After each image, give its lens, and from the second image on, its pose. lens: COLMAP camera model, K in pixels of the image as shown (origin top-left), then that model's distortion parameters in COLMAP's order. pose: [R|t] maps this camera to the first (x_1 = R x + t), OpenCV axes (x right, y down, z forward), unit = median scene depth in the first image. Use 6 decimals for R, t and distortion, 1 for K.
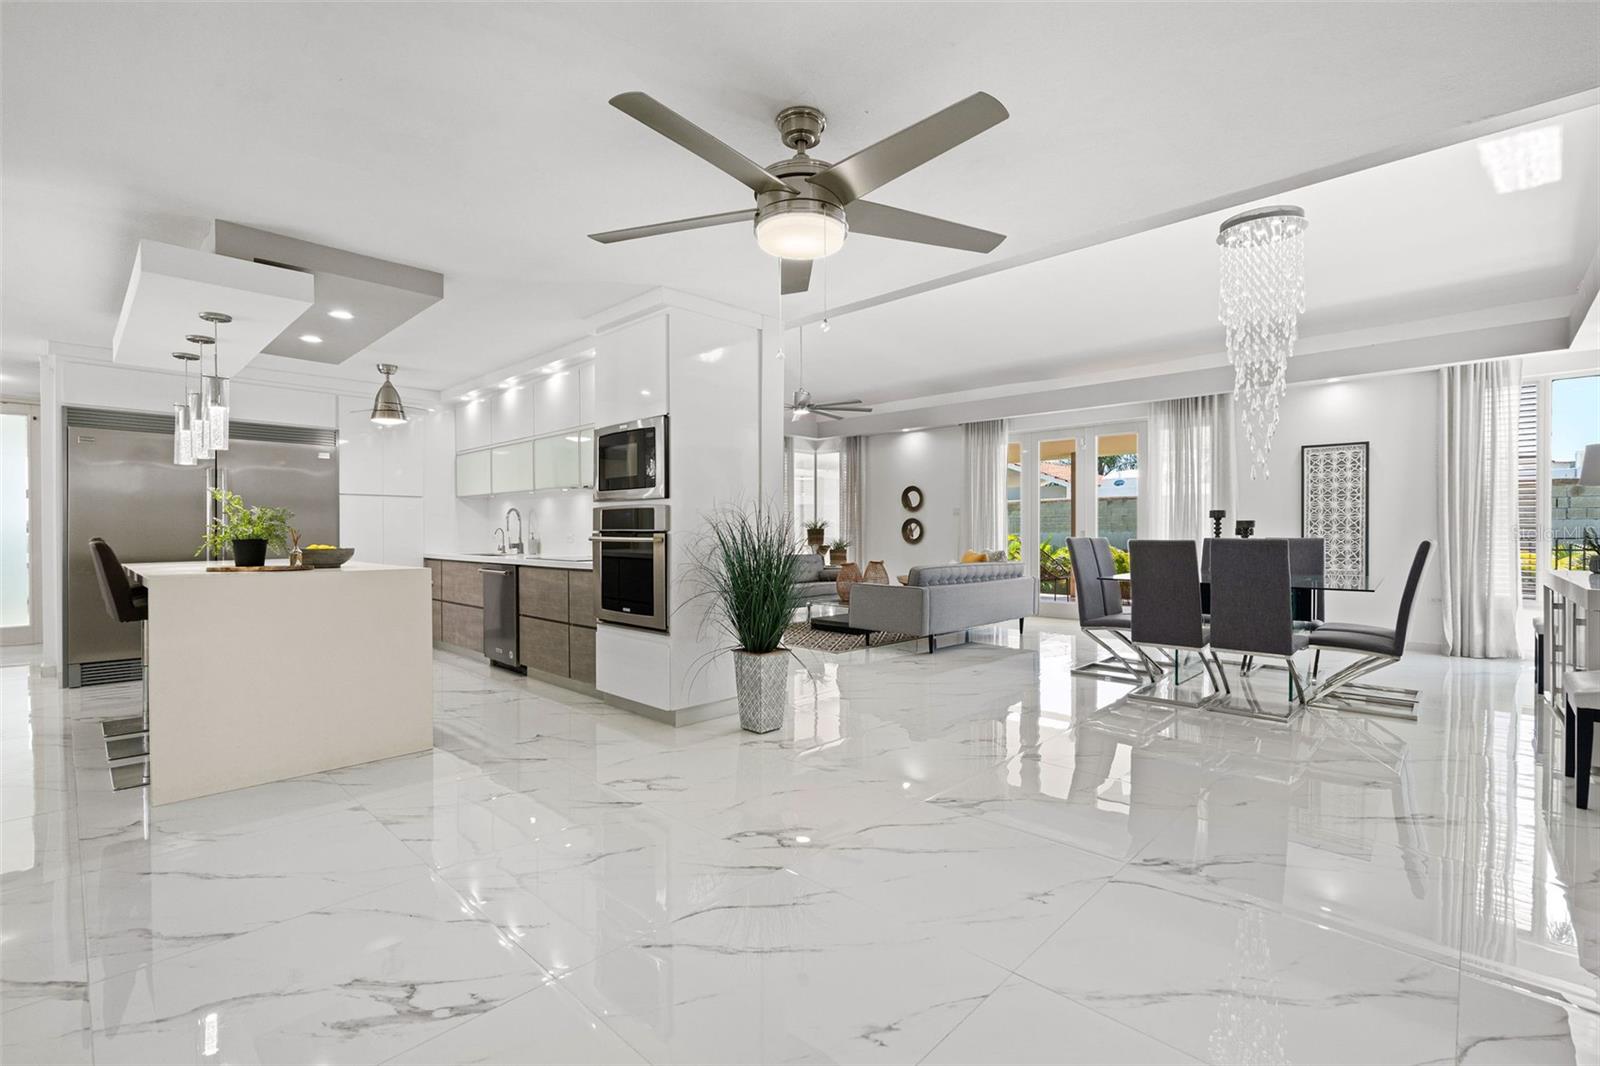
lens RADIAL K [[710.8, 0, 789.9], [0, 710.8, 535.9], [0, 0, 1]] dist [-0.004988, 0.002212]
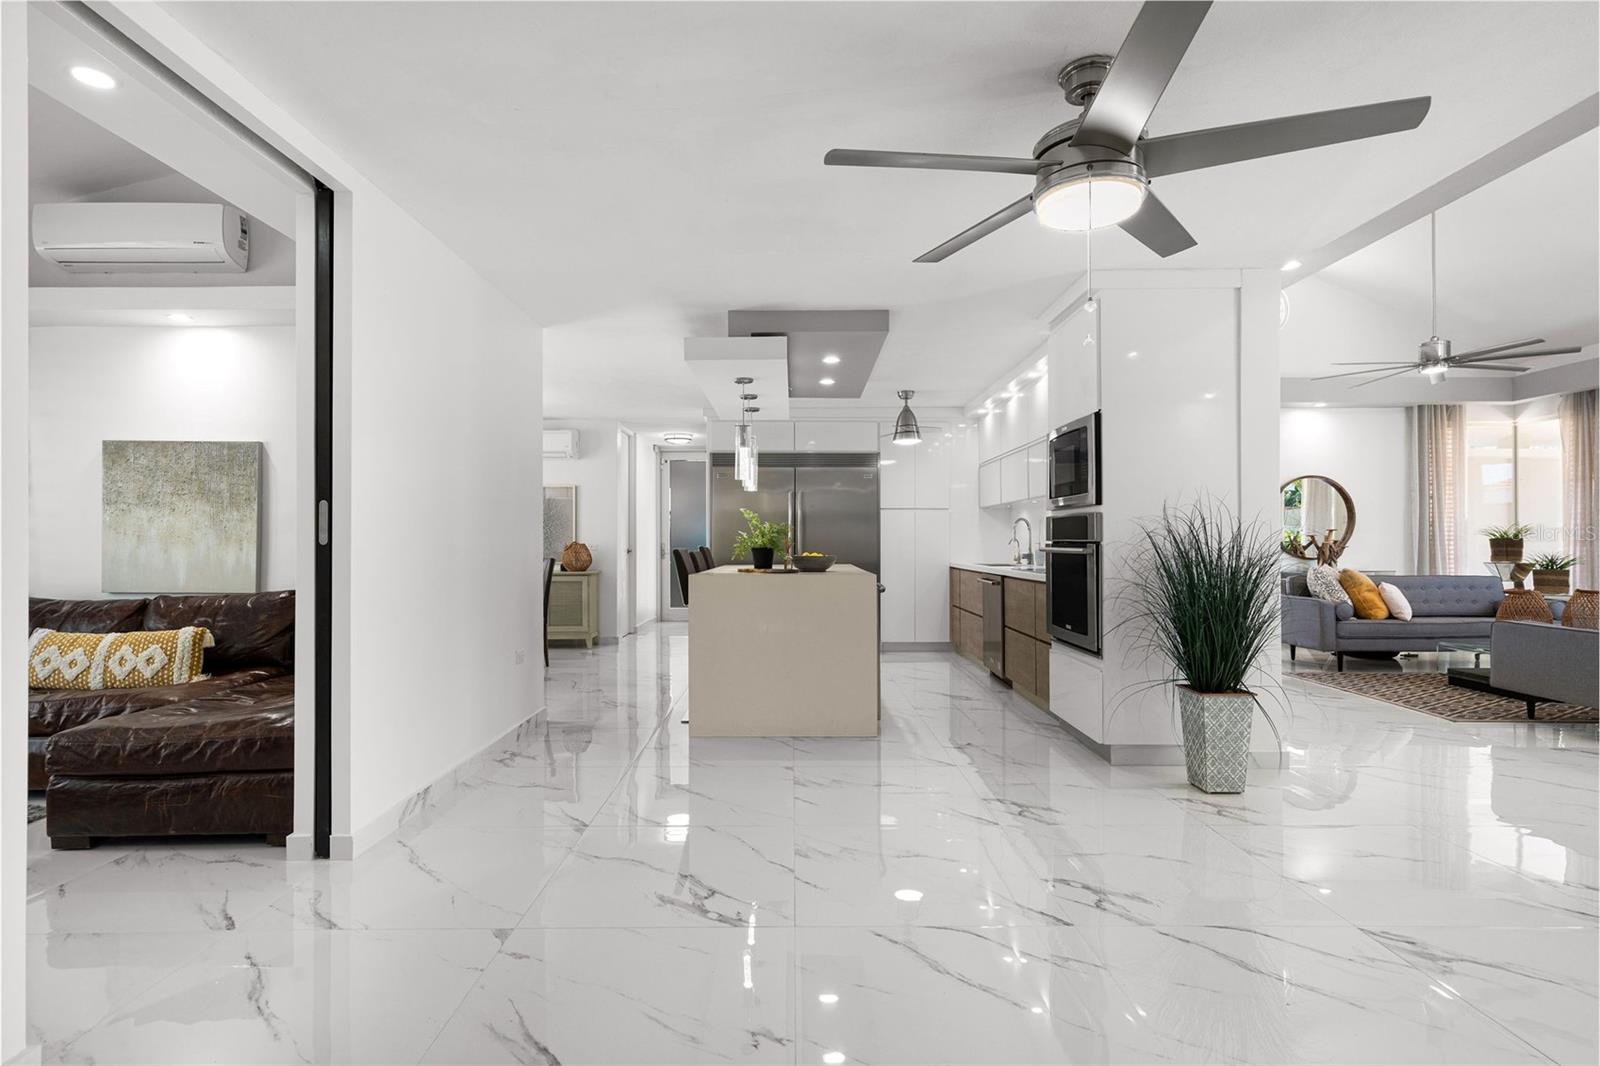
lens RADIAL K [[775.6, 0, 795.6], [0, 775.6, 537.9], [0, 0, 1]] dist [0.000113, 0.002980]
pose [[0.699699, -0.002702, -0.714433, 0.159348], [-0.005209, 0.999947, -0.008884, -0.000439], [0.714419, 0.009937, 0.699648, 0.029269]]
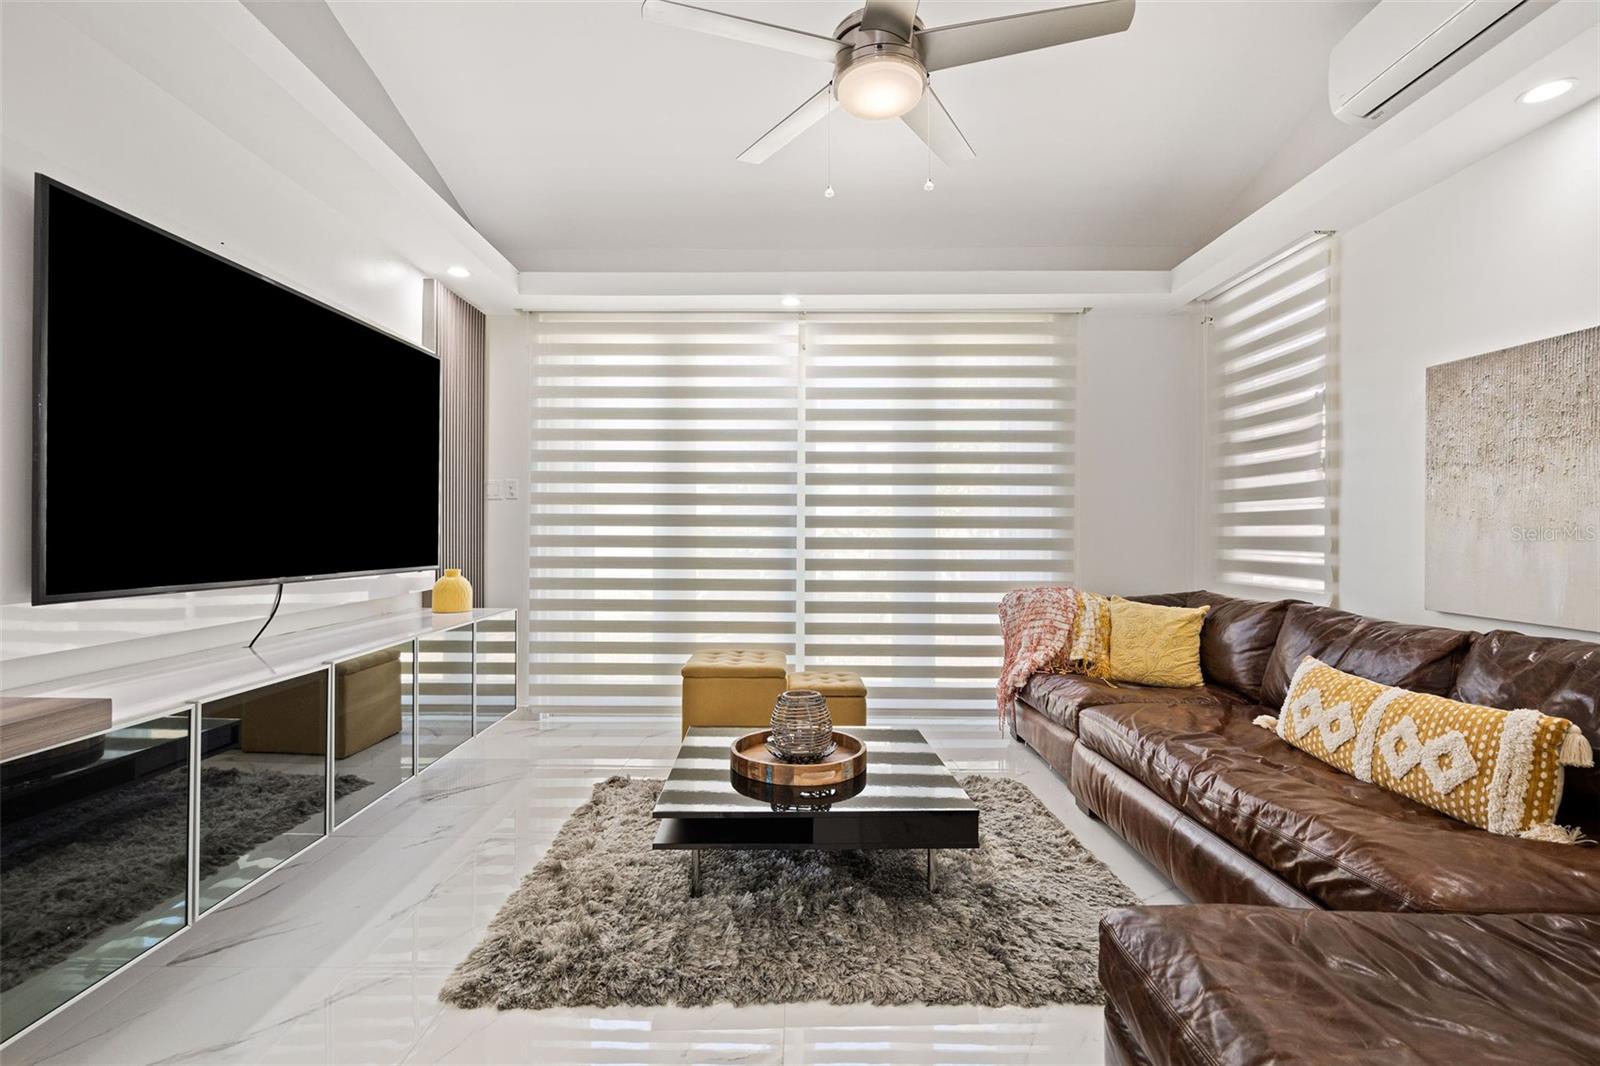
lens RADIAL K [[710.8, 0, 795.9], [0, 710.8, 540.4], [0, 0, 1]] dist [-0.004988, 0.002212]
pose [[-0.726109, 0.008225, -0.687531, -0.250889], [-0.003895, 0.999863, 0.016075, 0.001321], [0.687569, 0.014350, -0.725977, 0.122264]]
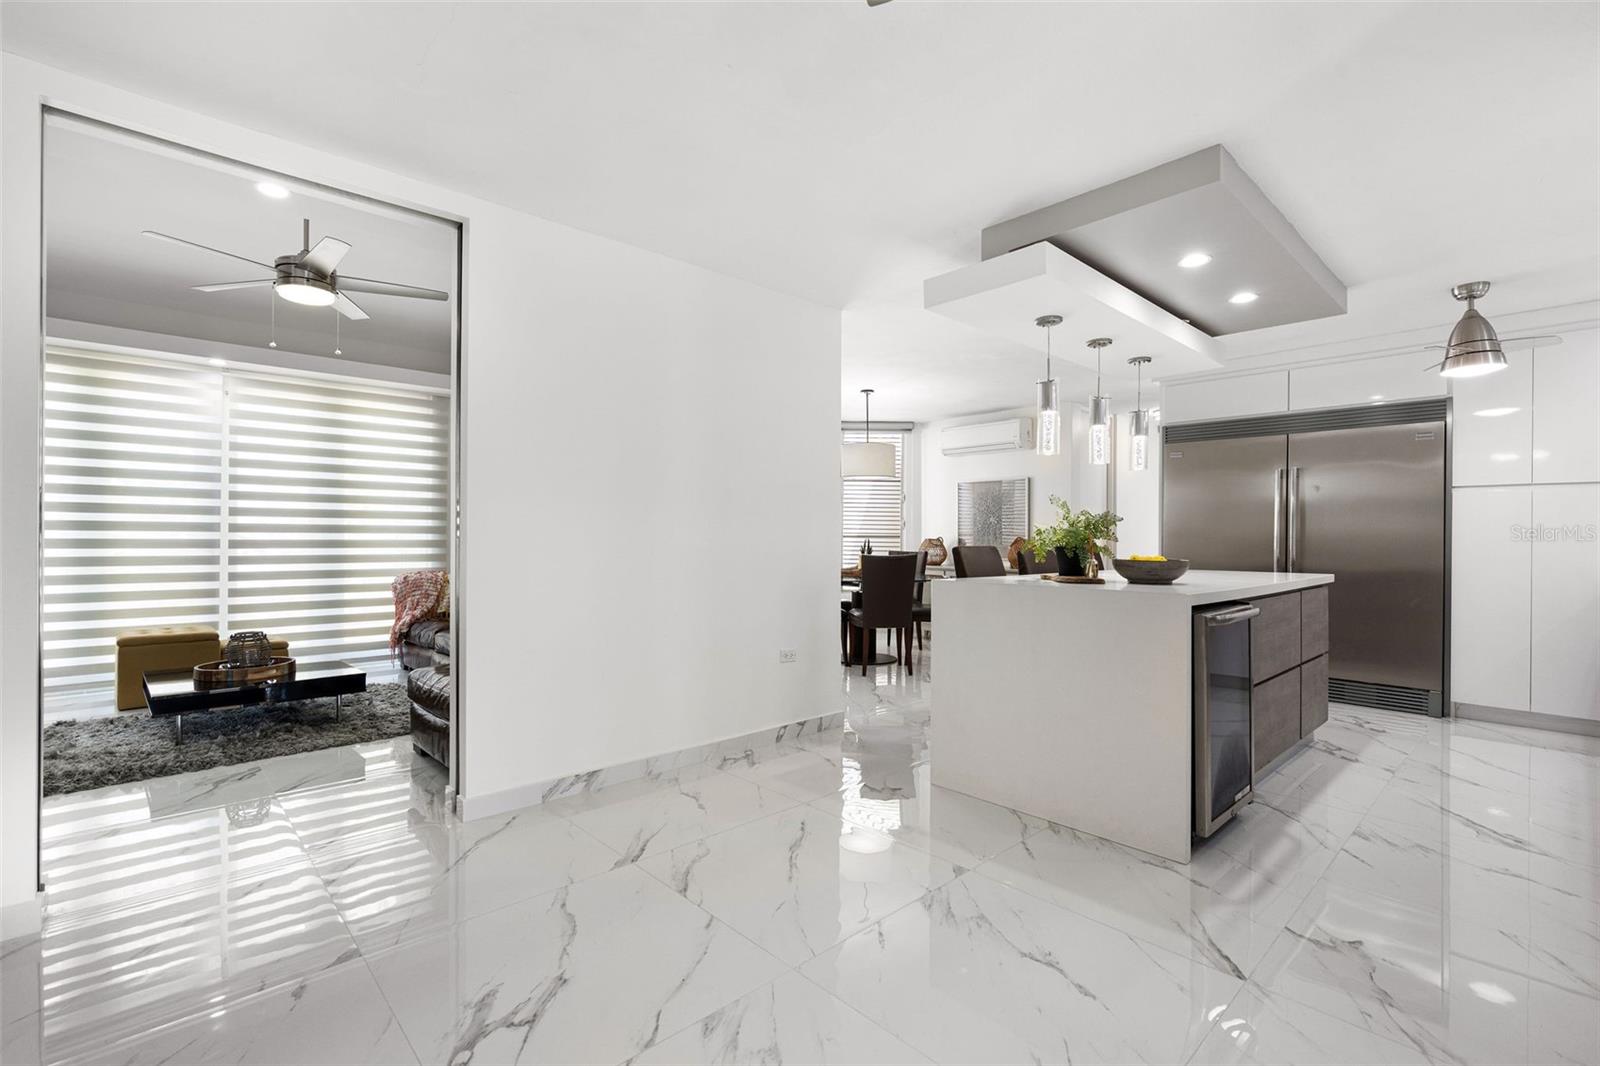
lens RADIAL K [[710.8, 0, 796.4], [0, 710.8, 536.4], [0, 0, 1]] dist [-0.004988, 0.002212]
pose [[-0.051187, 0.001836, -0.998687, 0.104293], [-0.012493, 0.999919, 0.002478, -0.003522], [0.998611, 0.012603, -0.051160, 0.377446]]
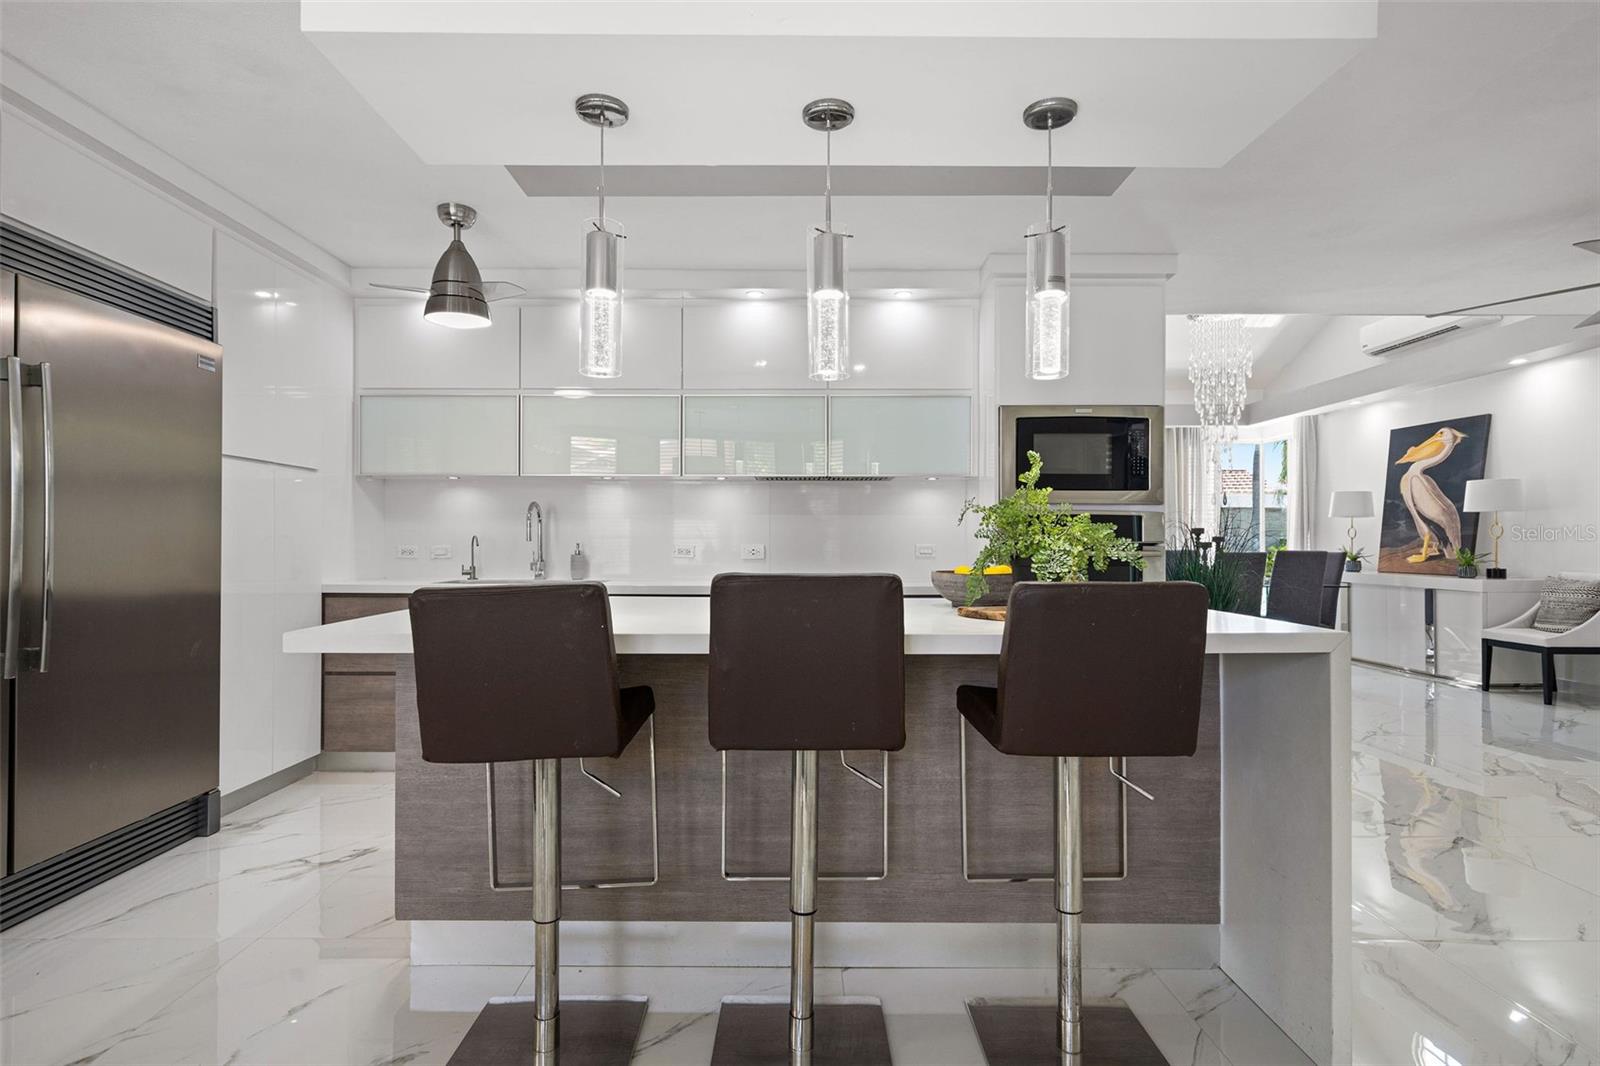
lens RADIAL K [[802.6, 0, 805.8], [0, 802.6, 544.0], [0, 0, 1]] dist [0.007138, -0.004336]
pose [[0.715630, 0.002590, 0.698475, -0.711742], [0.000949, 0.999989, -0.004679, -0.001000], [-0.698479, 0.004011, 0.715619, 0.381532]]
